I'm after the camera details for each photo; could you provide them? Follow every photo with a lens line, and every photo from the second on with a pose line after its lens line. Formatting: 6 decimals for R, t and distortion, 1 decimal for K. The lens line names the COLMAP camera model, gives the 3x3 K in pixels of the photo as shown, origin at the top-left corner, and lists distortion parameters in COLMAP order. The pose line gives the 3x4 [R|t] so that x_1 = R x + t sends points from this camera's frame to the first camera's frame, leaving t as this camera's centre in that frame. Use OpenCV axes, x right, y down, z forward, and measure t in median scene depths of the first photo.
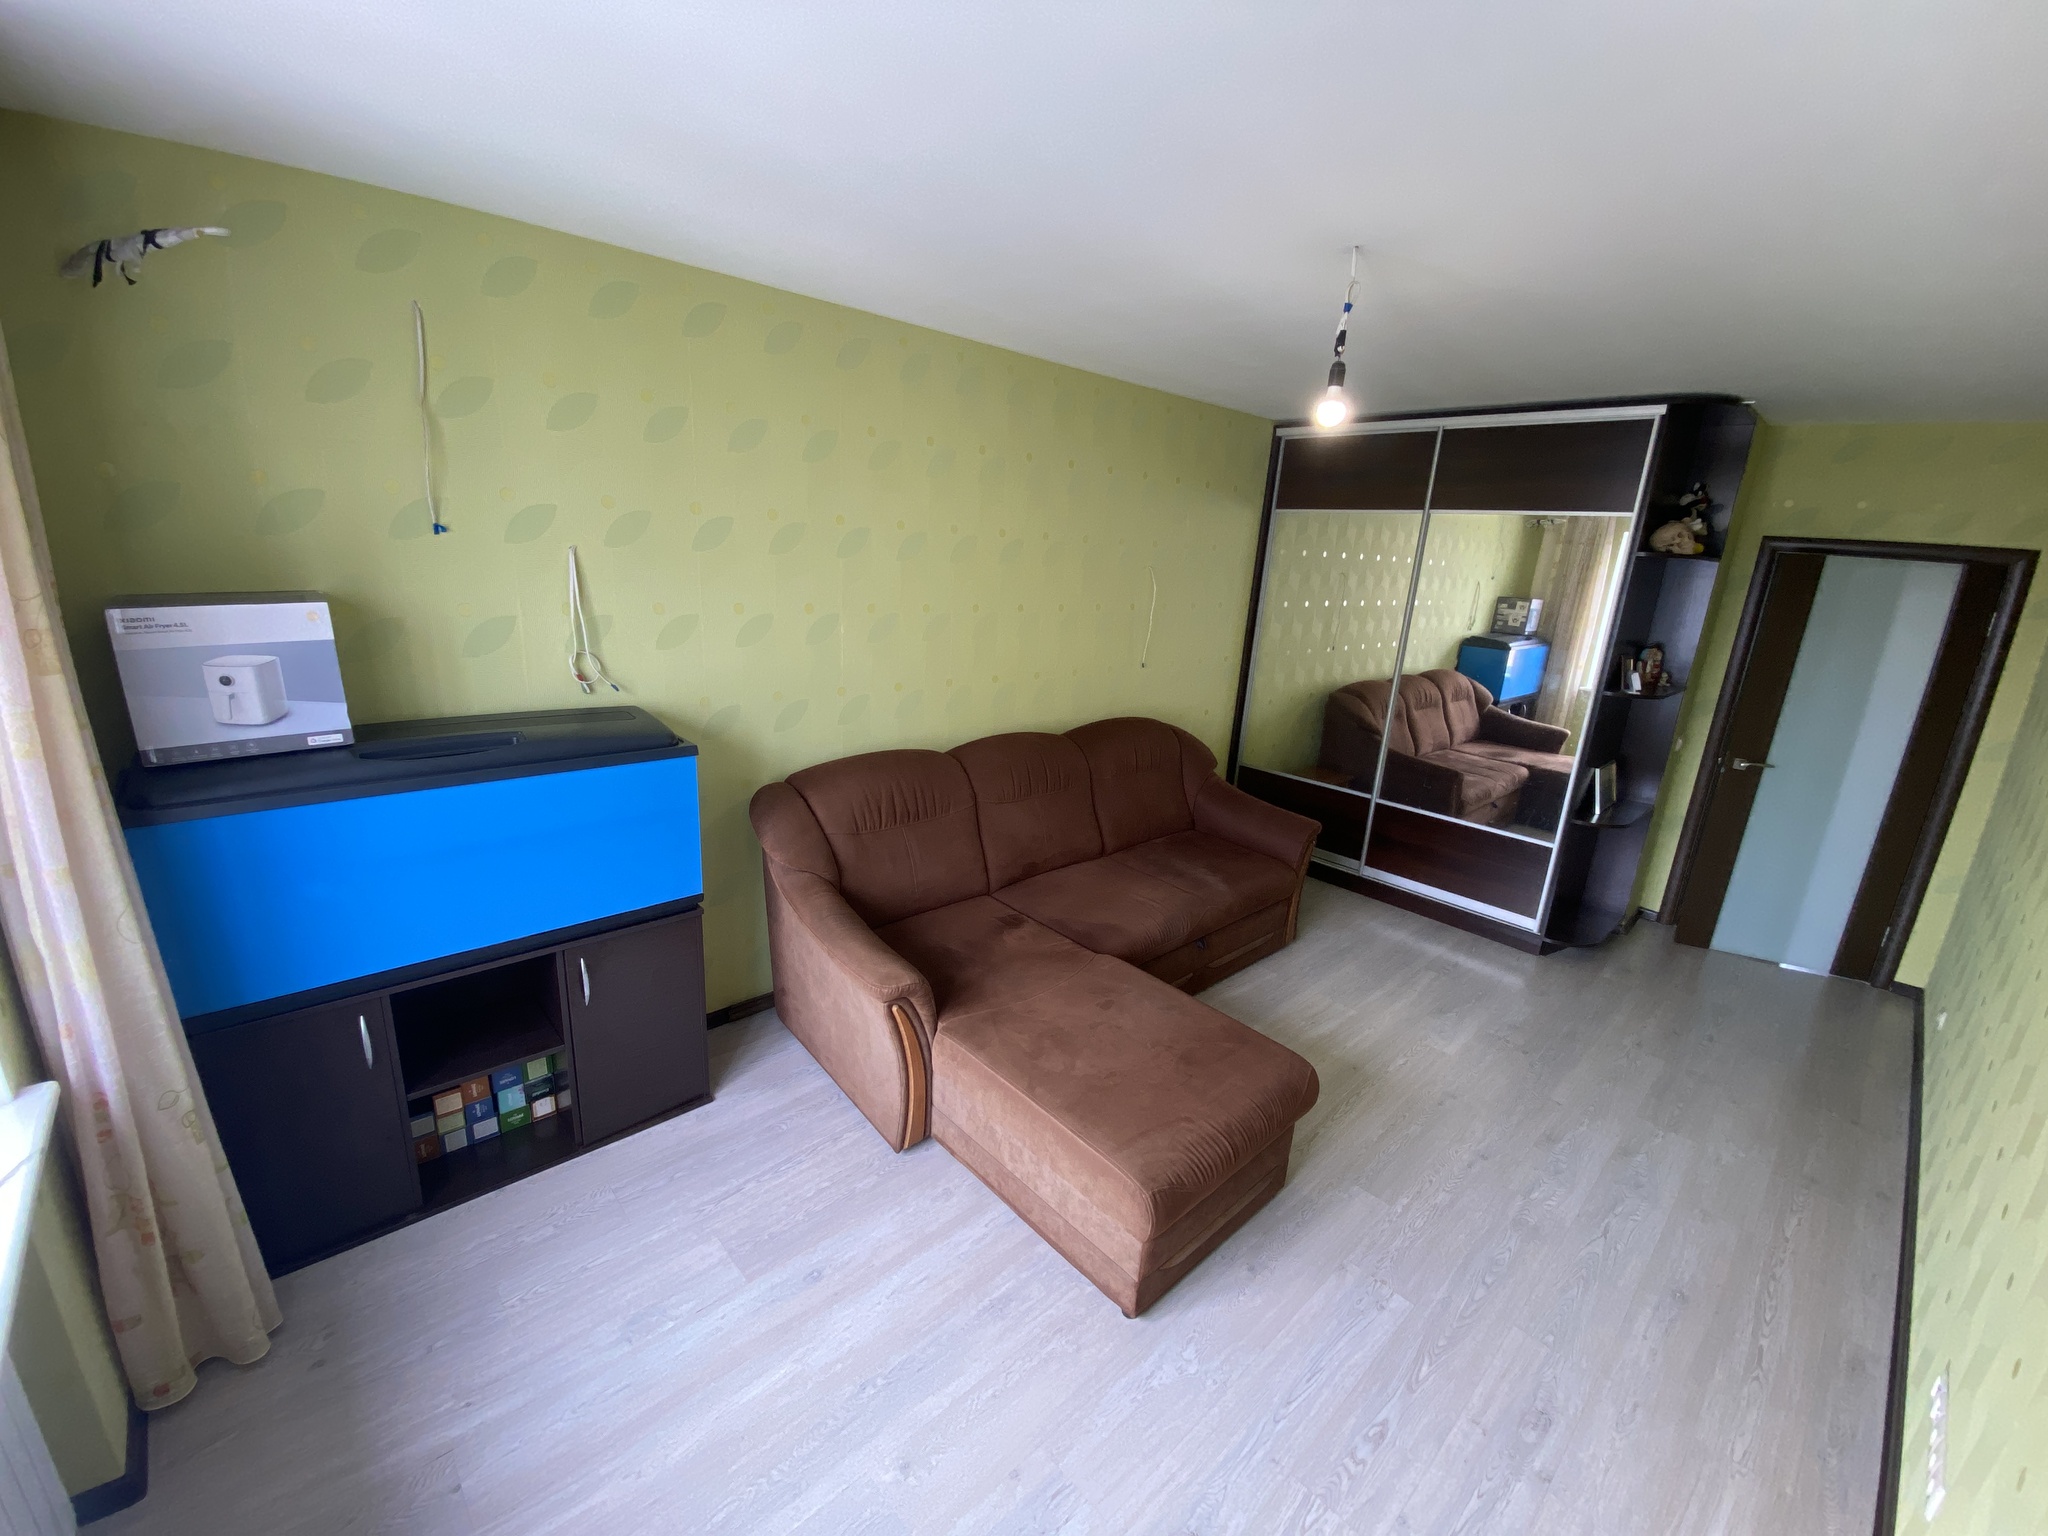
lens RADIAL K [[819.6, 0, 1030.8], [0, 819.6, 781.7], [0, 0, 1]] dist [0.020595, -0.024152]
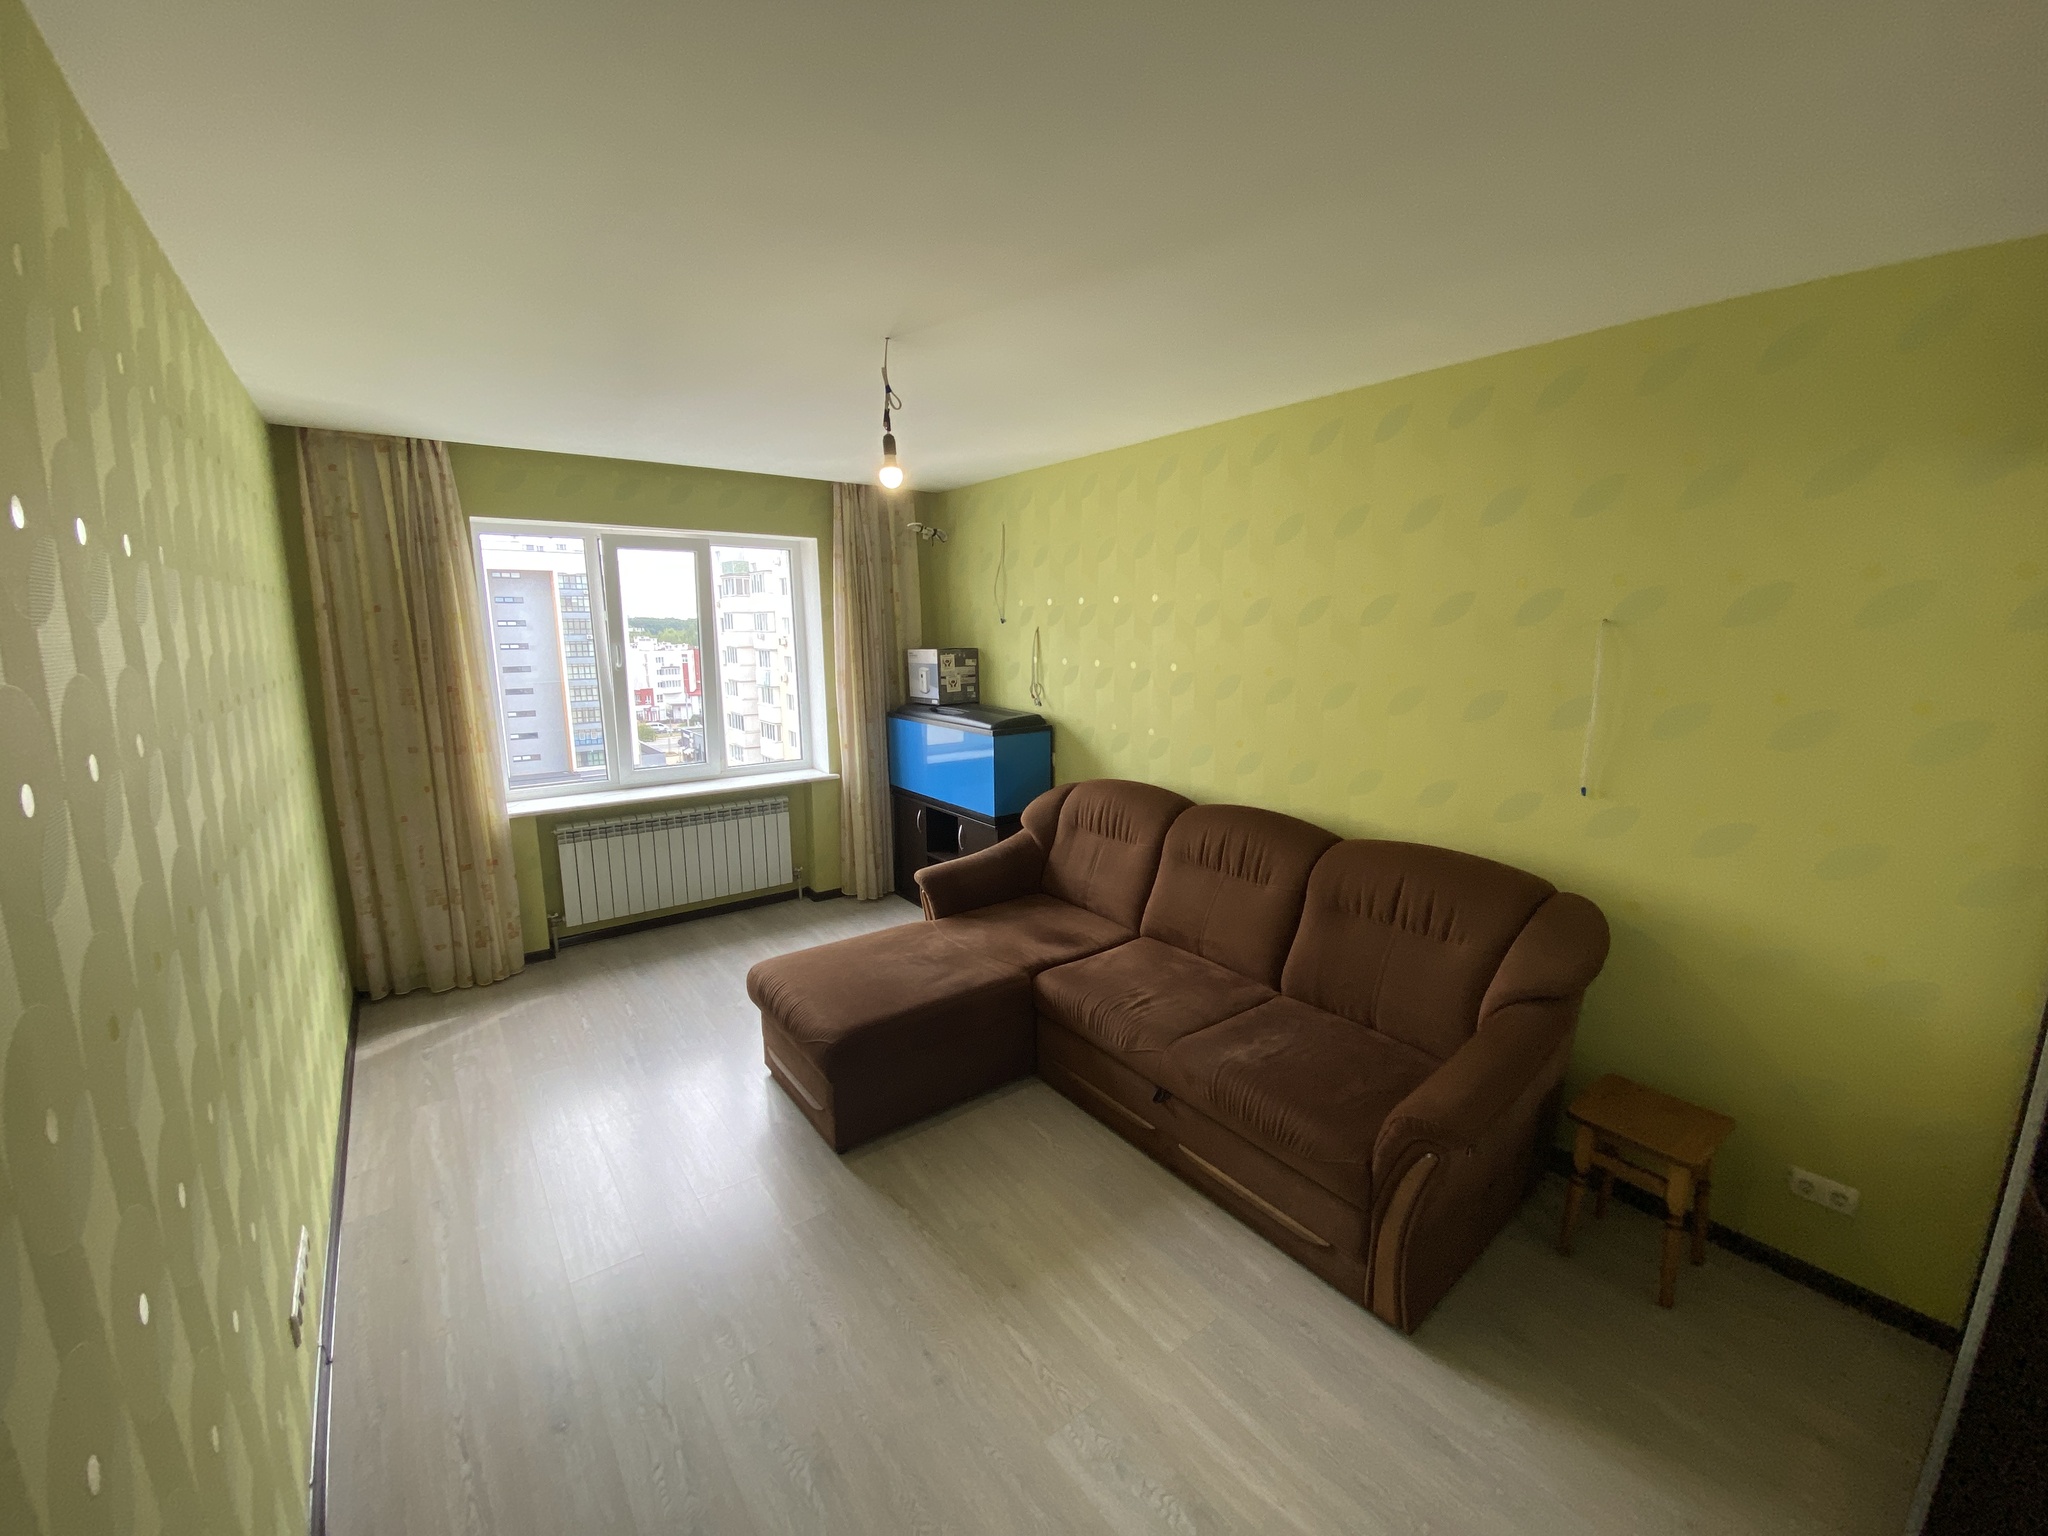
lens RADIAL K [[819.6, 0, 1030.8], [0, 819.6, 781.7], [0, 0, 1]] dist [0.020595, -0.024152]
pose [[-0.097433, 0.140613, -0.985259, 1.367121], [-0.280270, 0.946027, 0.162730, -0.256488], [0.954964, 0.291994, -0.052764, 1.205717]]
